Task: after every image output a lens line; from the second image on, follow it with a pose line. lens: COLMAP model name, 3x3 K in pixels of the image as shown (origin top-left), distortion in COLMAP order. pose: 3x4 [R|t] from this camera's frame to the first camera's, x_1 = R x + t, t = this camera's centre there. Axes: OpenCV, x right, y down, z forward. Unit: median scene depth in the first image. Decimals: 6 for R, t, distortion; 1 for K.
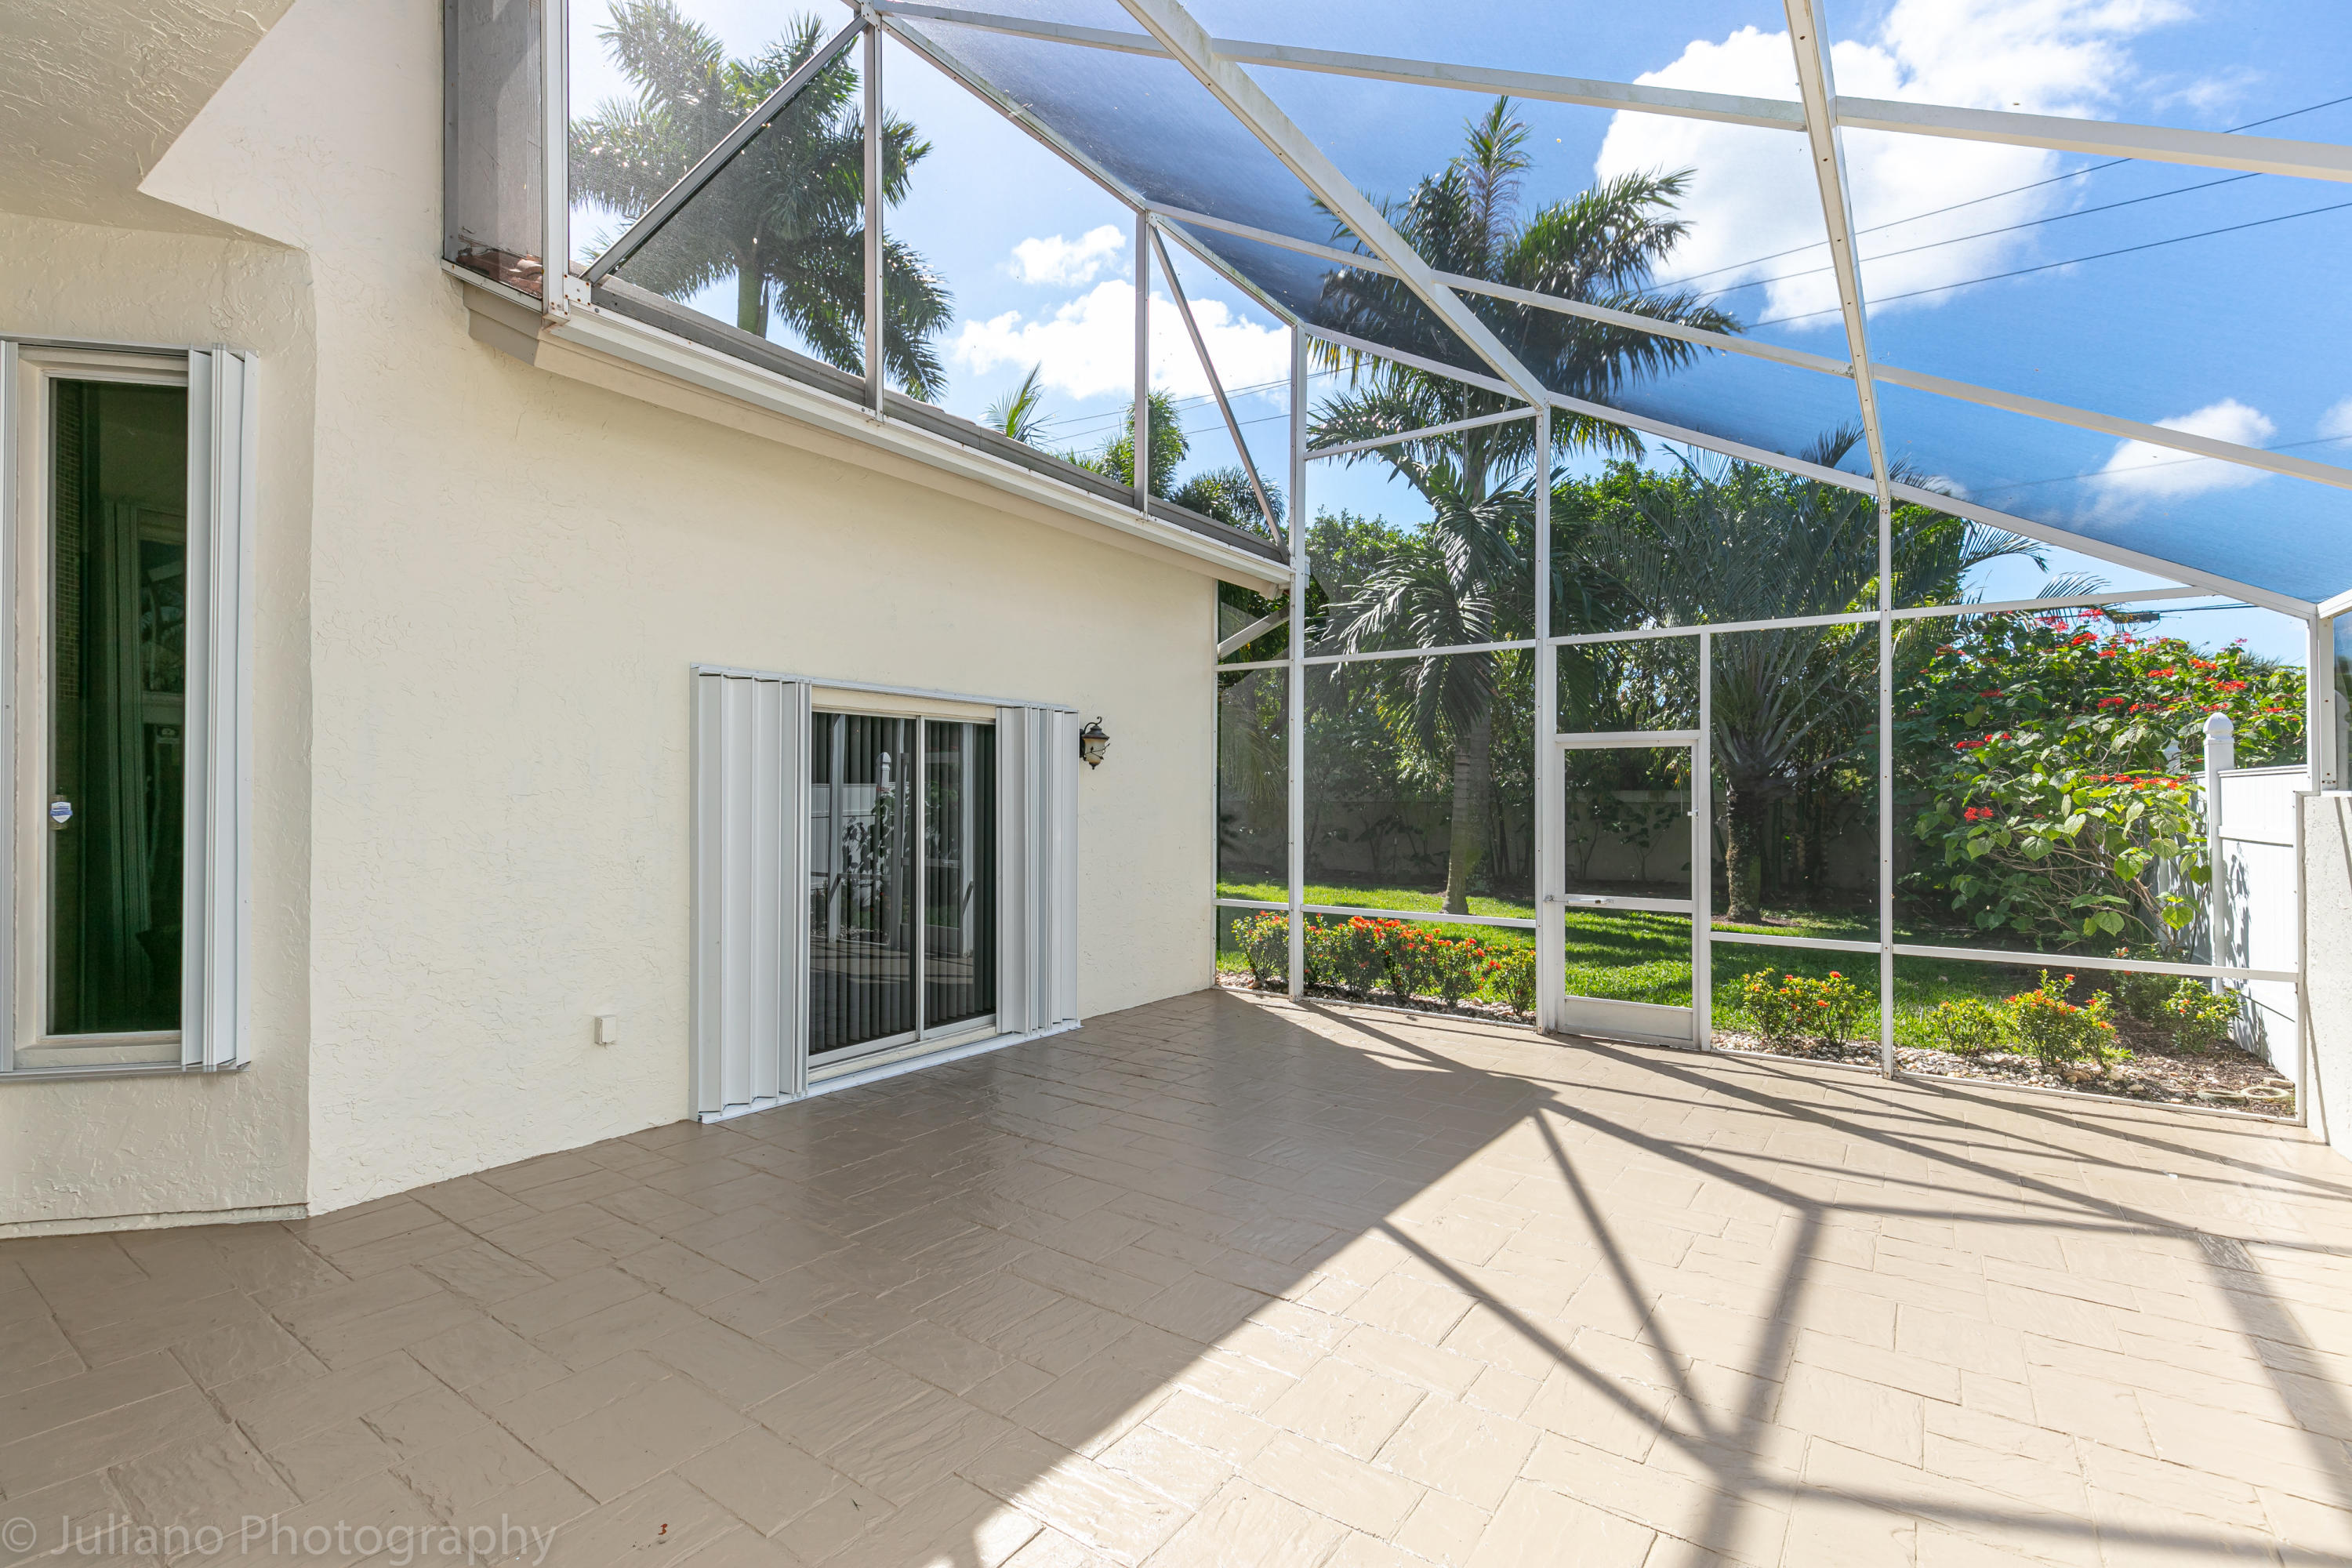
lens RADIAL K [[1065.7, 0, 1164.8], [0, 1065.7, 787.1], [0, 0, 1]] dist [0.005306, -0.001600]
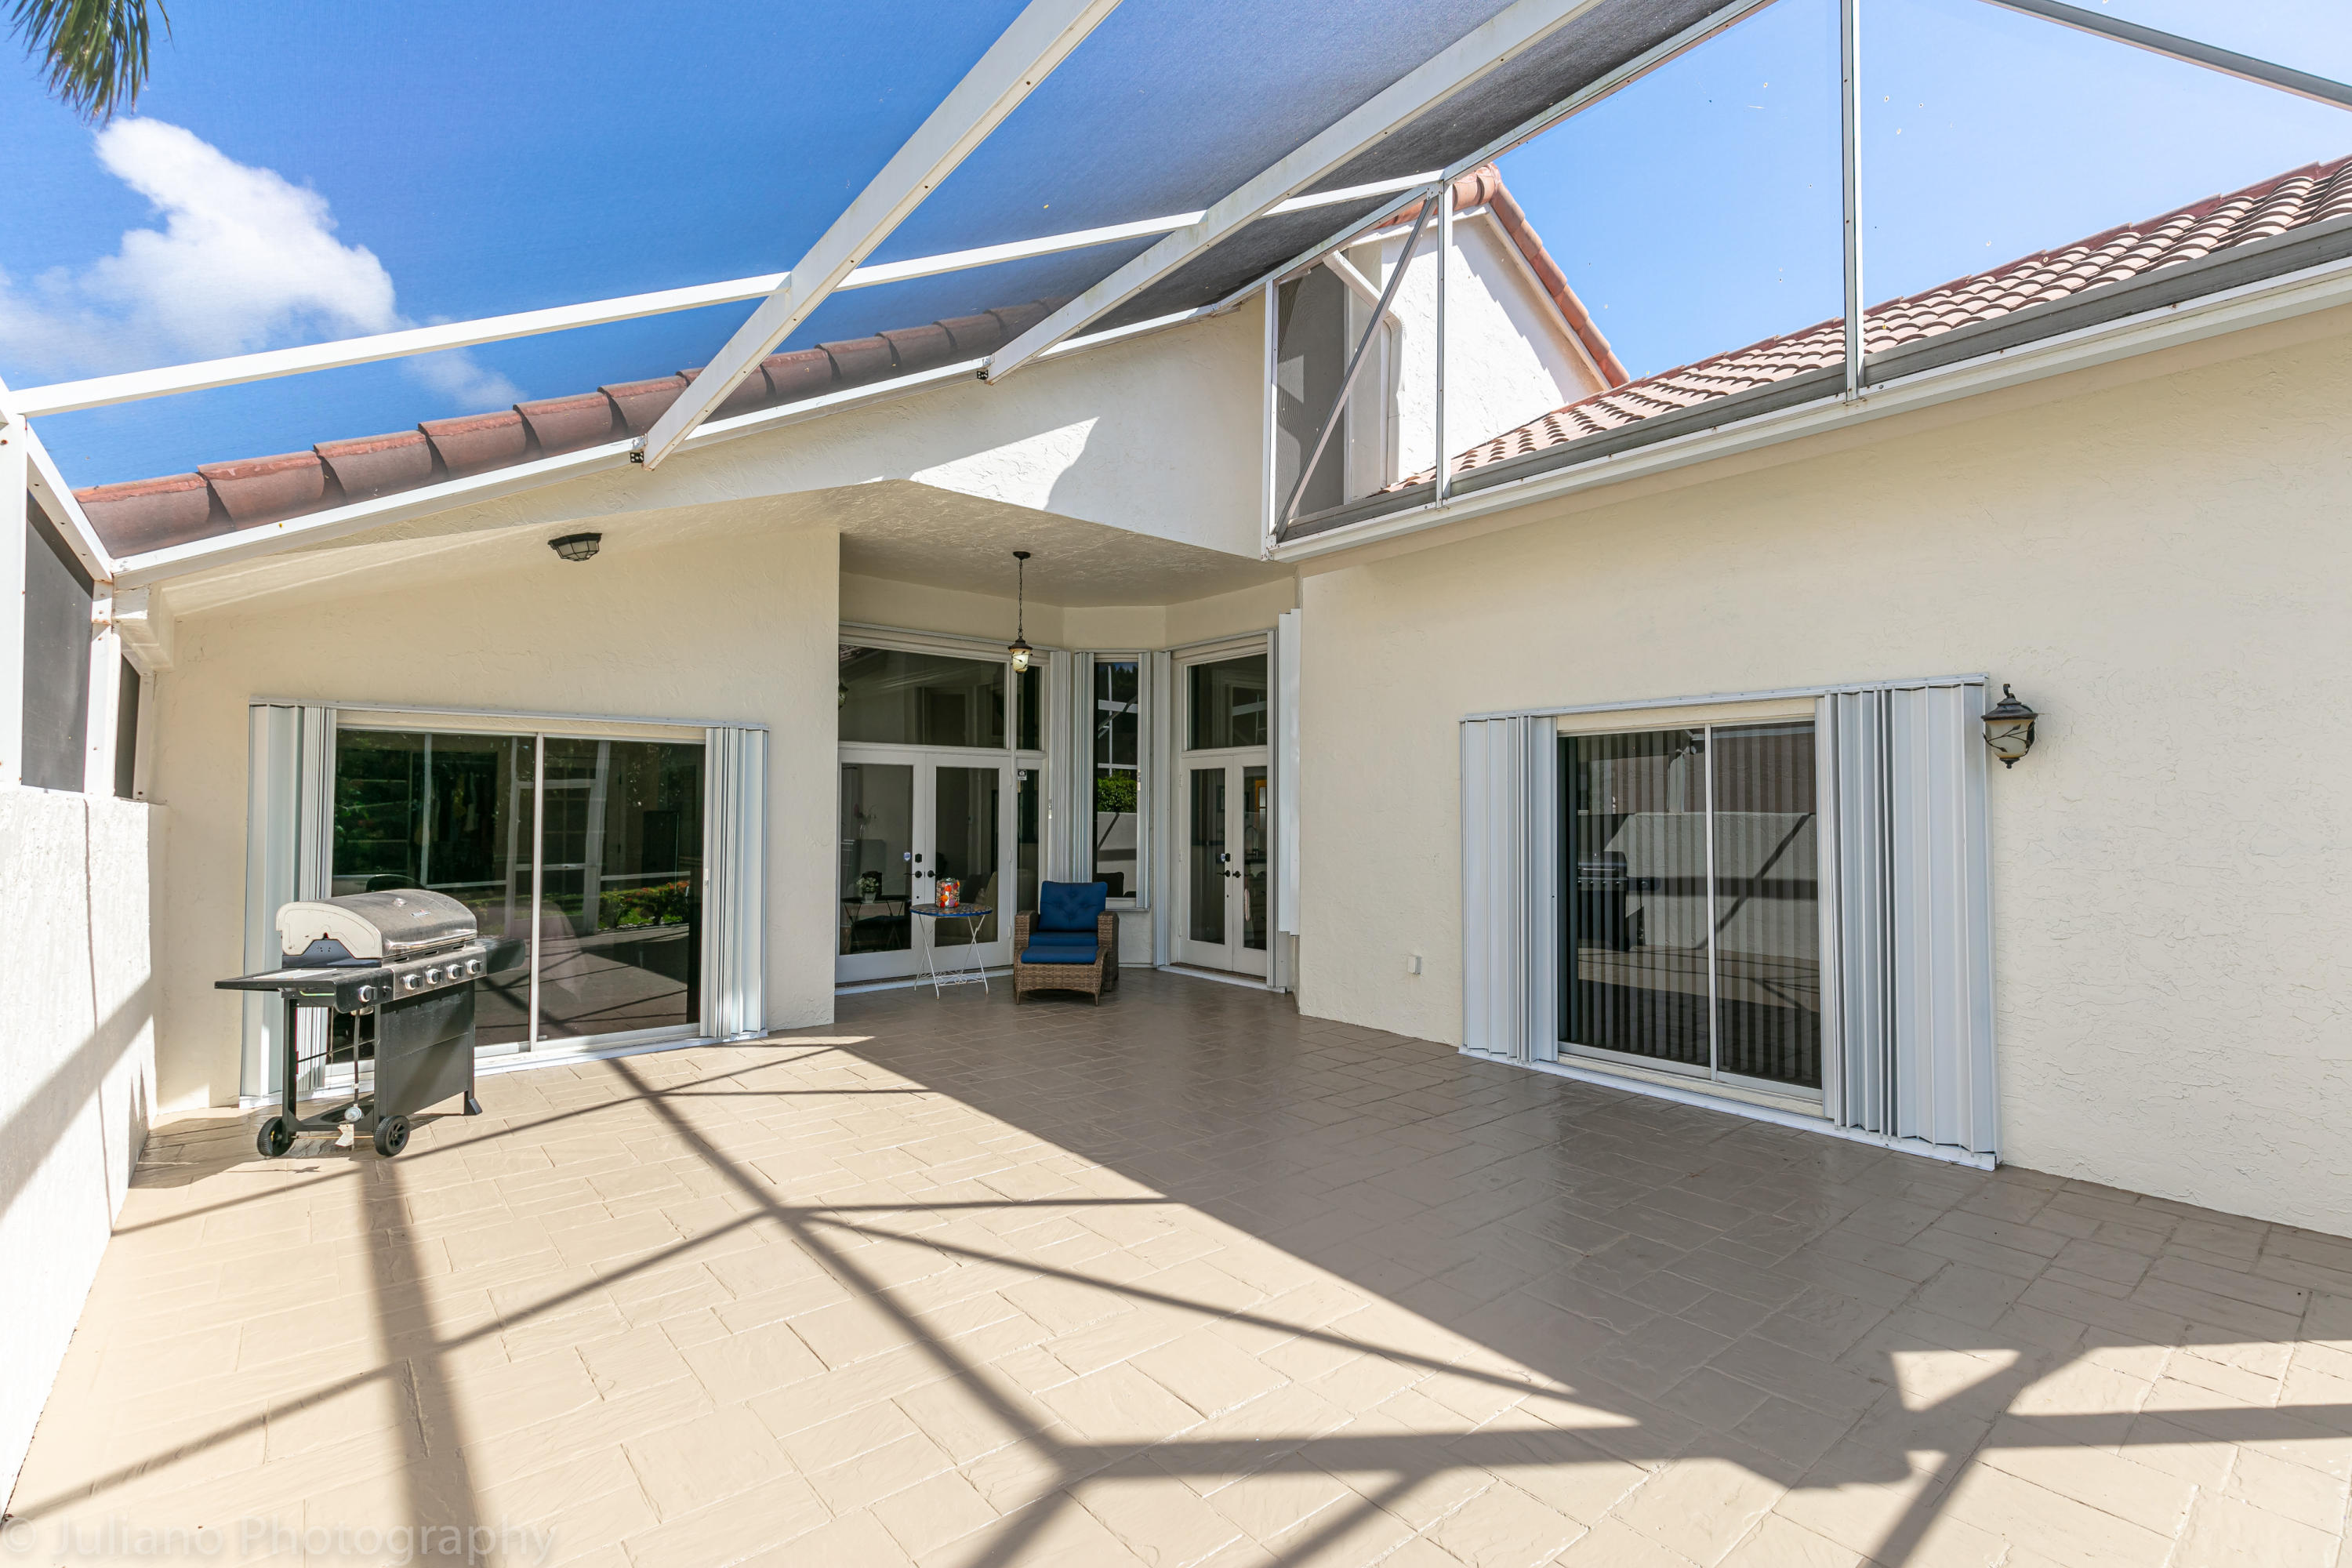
lens RADIAL K [[1065.7, 0, 1164.8], [0, 1065.7, 787.1], [0, 0, 1]] dist [0.005306, -0.001600]
pose [[-0.267100, -0.027955, -0.963263, 0.885390], [0.003523, 0.999544, -0.029985, 0.015246], [0.963662, -0.011402, -0.266879, 0.902575]]
